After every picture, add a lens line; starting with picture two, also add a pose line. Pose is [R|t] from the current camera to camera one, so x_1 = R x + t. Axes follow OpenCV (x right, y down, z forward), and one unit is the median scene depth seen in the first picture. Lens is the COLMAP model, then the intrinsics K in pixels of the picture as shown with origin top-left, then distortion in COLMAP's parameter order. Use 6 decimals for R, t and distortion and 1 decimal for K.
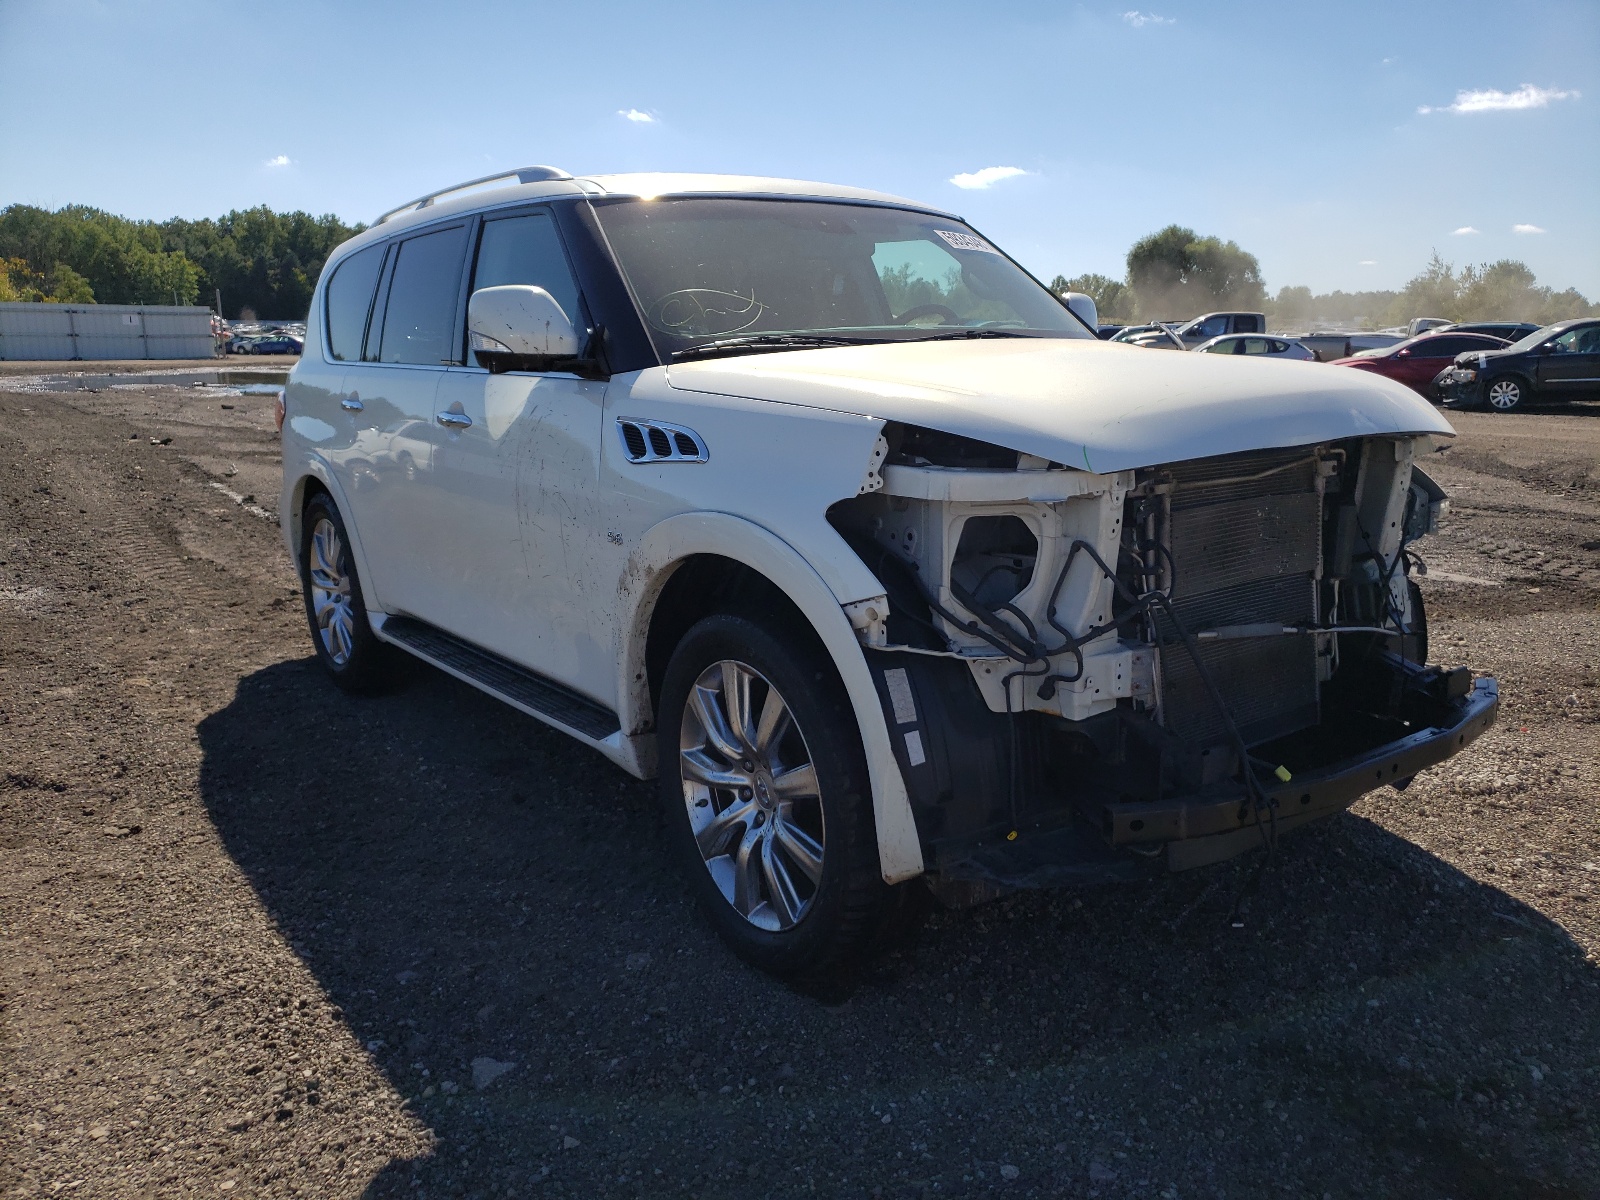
lens RADIAL K [[1221.9, 0, 800.0], [0, 1221.9, 600.0], [0, 0, 1]] dist [-0.000132, -0.000367]
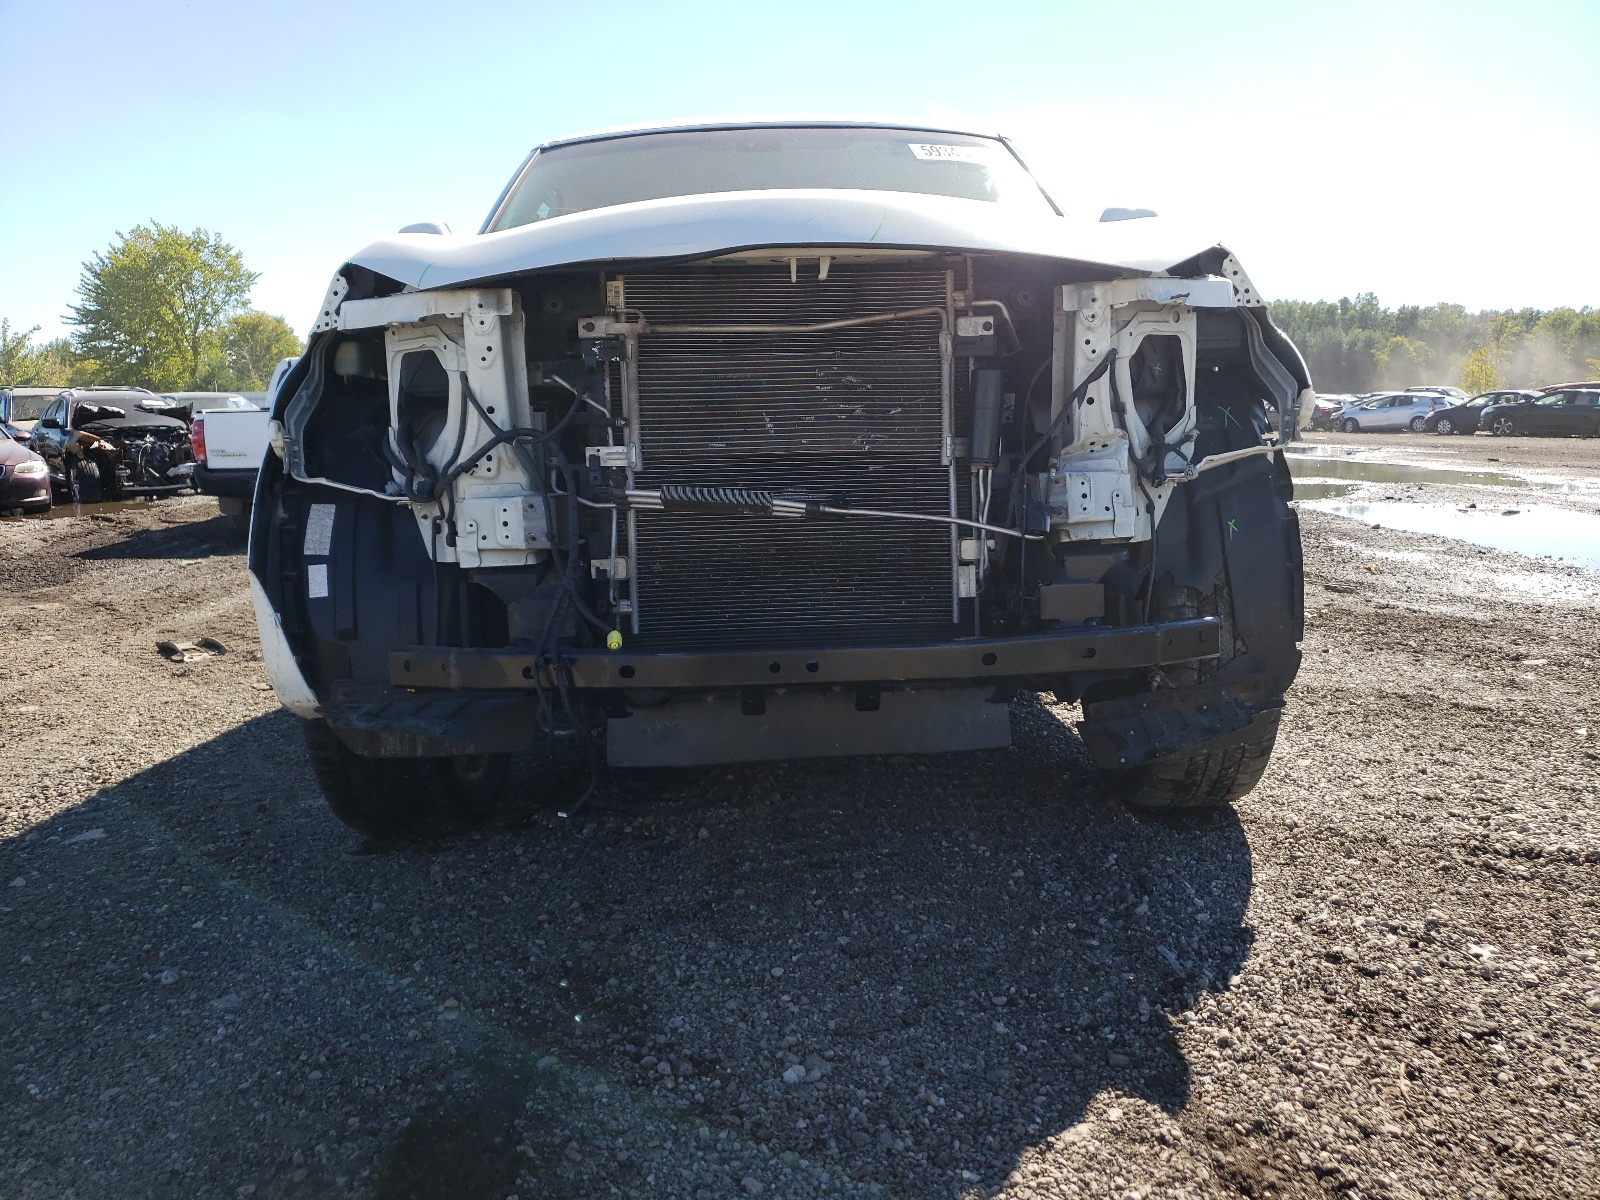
lens RADIAL K [[1202.2, 0, 800.0], [0, 1202.2, 600.0], [0, 0, 1]] dist [0.000053, -0.000028]
pose [[0.856591, 0.069105, -0.511348, 0.921714], [-0.094262, 0.995272, -0.023400, 0.121172], [0.507313, 0.068245, 0.859055, 0.353071]]
